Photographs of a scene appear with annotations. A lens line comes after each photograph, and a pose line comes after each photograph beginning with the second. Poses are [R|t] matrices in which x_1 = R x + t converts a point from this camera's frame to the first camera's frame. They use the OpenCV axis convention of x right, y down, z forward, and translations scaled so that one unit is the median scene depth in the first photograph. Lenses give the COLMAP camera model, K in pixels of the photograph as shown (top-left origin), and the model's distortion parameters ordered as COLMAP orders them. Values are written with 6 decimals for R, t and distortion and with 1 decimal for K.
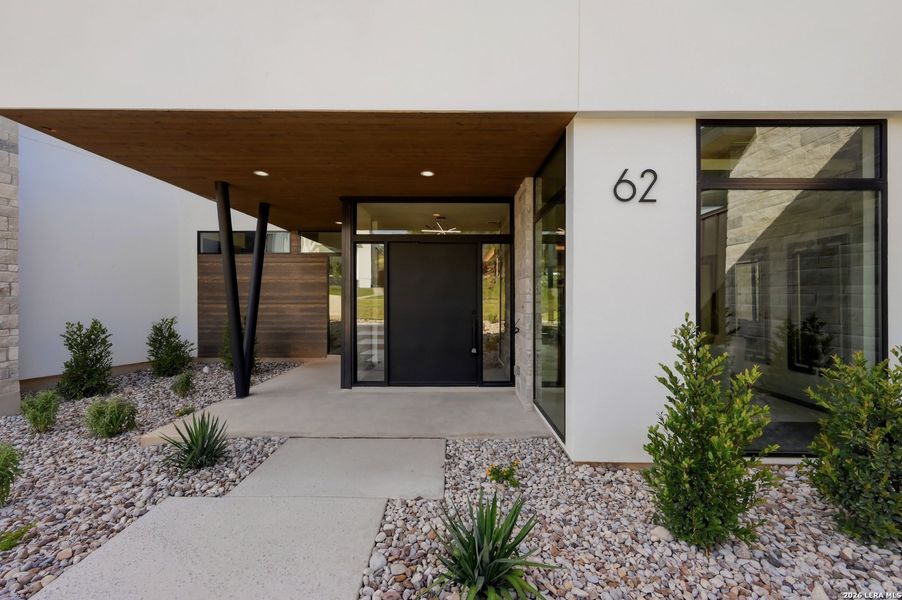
lens RADIAL K [[361.0, 0, 454.6], [0, 361.0, 296.5], [0, 0, 1]] dist [-0.003105, 0.000633]
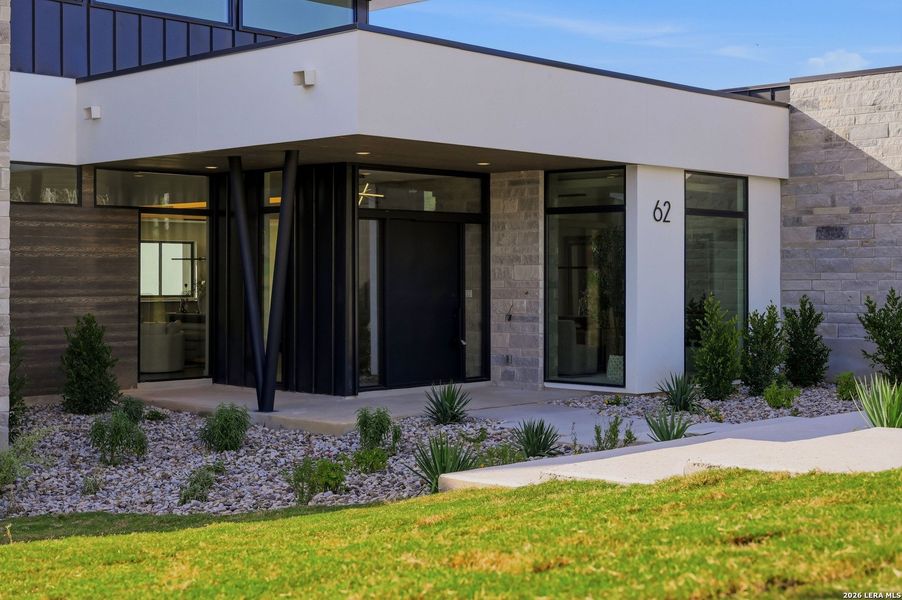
lens RADIAL K [[1324.5, 0, 456.4], [0, 1324.5, 295.5], [0, 0, 1]] dist [-0.032634, 0.000000]
pose [[0.692388, -0.013849, 0.721392, -2.189671], [-0.001312, 0.999790, 0.020452, -0.033242], [-0.721524, -0.015108, 0.692224, -1.191716]]
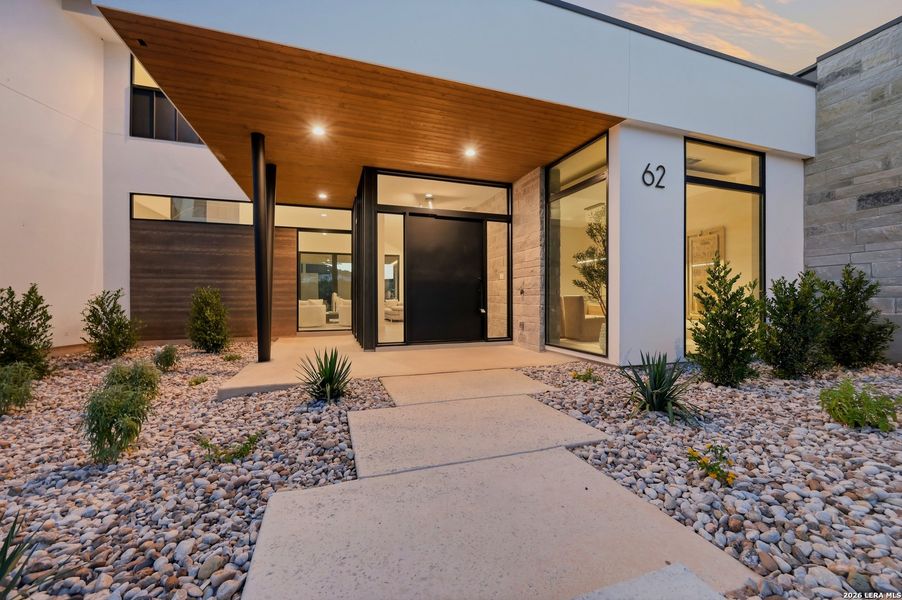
lens RADIAL K [[361.0, 0, 448.6], [0, 361.0, 299.8], [0, 0, 1]] dist [-0.003105, 0.000633]
pose [[0.946265, -0.003760, 0.323371, -0.401847], [0.001608, 0.999975, 0.006923, 0.097534], [-0.323389, -0.006032, 0.946247, -0.062762]]
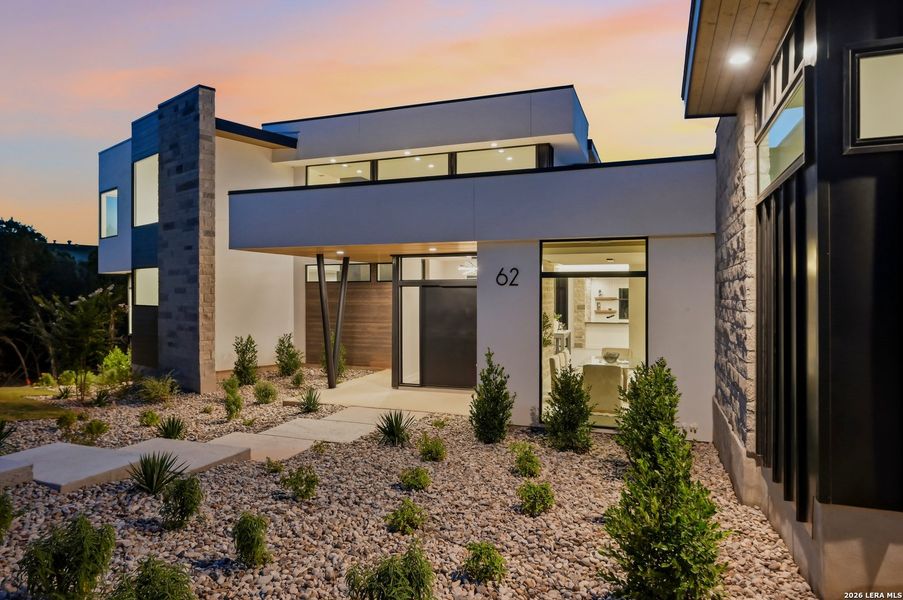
lens RADIAL K [[552.1, 0, 448.6], [0, 552.1, 296.0], [0, 0, 1]] dist [-0.006346, 0.003723]
pose [[0.936937, -0.000132, -0.349498, 0.639603], [0.003267, 0.999960, 0.008379, -0.122272], [0.349483, -0.008992, 0.936900, -0.936860]]
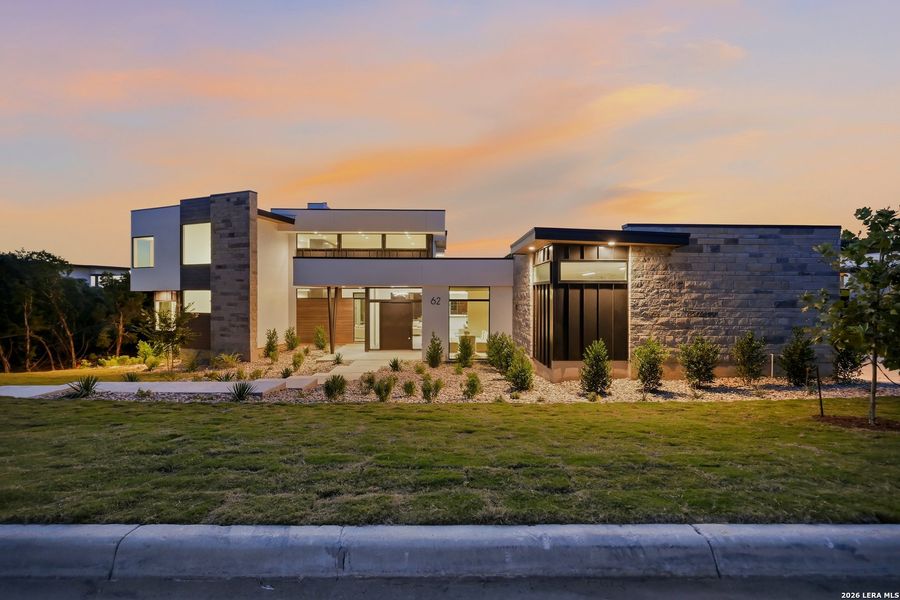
lens RADIAL K [[360.2, 0, 446.4], [0, 360.2, 304.9], [0, 0, 1]] dist [-0.003105, 0.000633]
pose [[0.999886, -0.001697, 0.015019, 0.298723], [0.001255, 0.999566, 0.029425, -0.204912], [-0.015062, -0.029403, 0.999454, -1.875409]]
